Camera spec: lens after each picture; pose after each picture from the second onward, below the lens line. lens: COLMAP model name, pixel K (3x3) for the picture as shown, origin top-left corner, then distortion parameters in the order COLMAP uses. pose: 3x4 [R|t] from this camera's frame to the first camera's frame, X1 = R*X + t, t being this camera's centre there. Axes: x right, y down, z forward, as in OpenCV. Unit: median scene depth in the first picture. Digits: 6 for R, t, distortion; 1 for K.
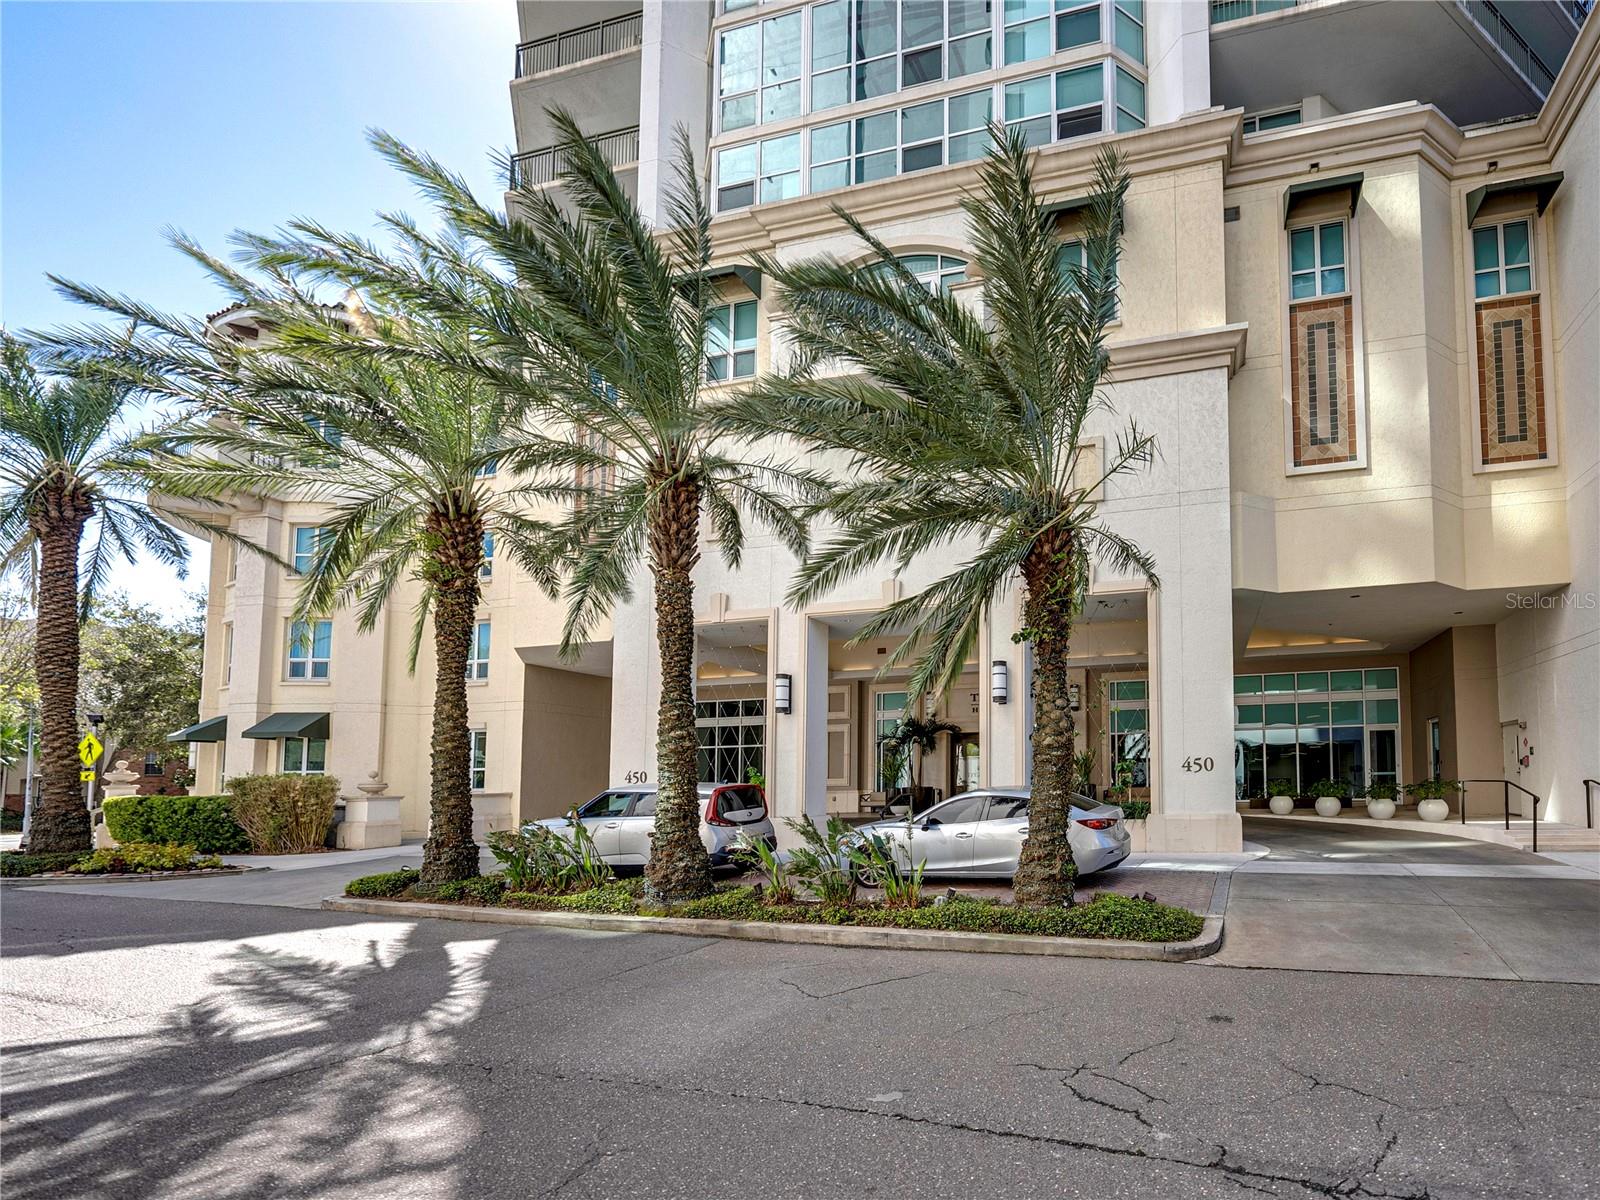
lens RADIAL K [[639.8, 0, 800.2], [0, 639.8, 638.6], [0, 0, 1]] dist [0.002917, -0.000098]
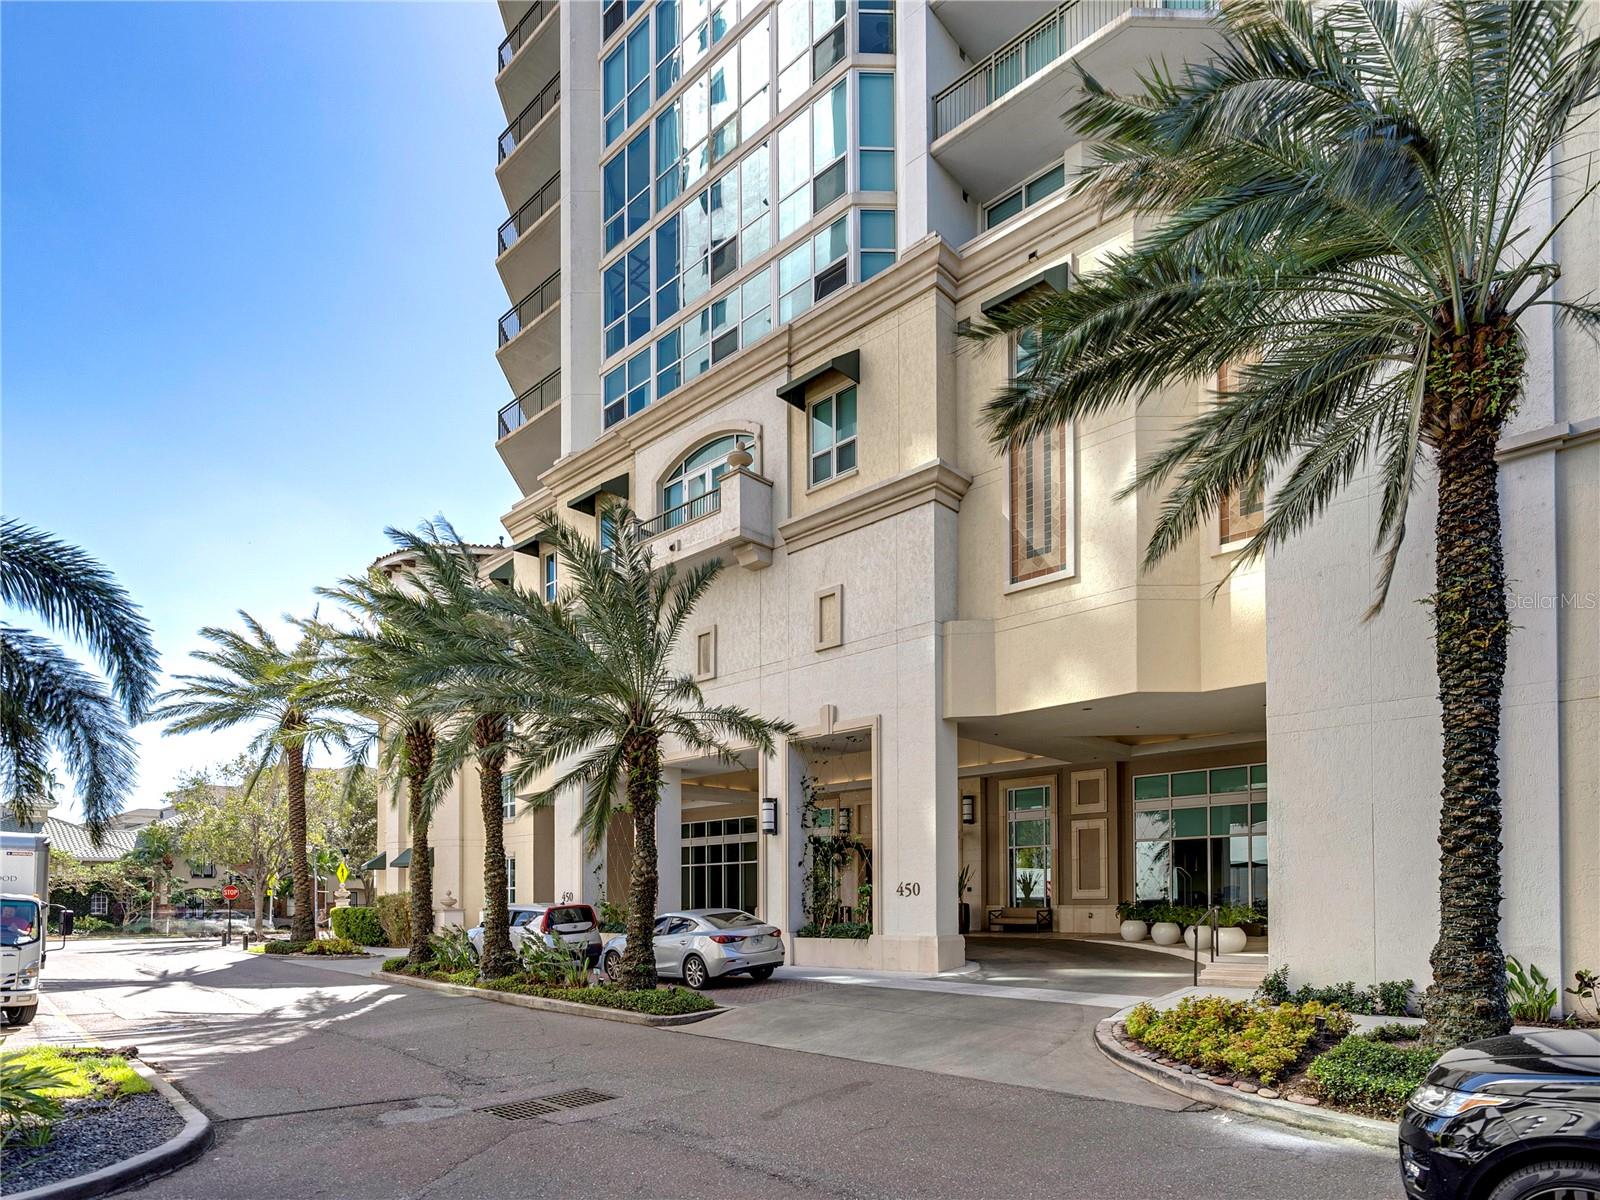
lens RADIAL K [[1002.3, 0, 800.0], [0, 1002.3, 600.0], [0, 0, 1]] dist [0.010047, -0.003260]
pose [[0.829782, -0.149732, -0.537626, 1.334787], [0.125780, 0.988727, -0.081235, -0.158823], [0.543729, -0.000215, 0.839261, -0.484541]]
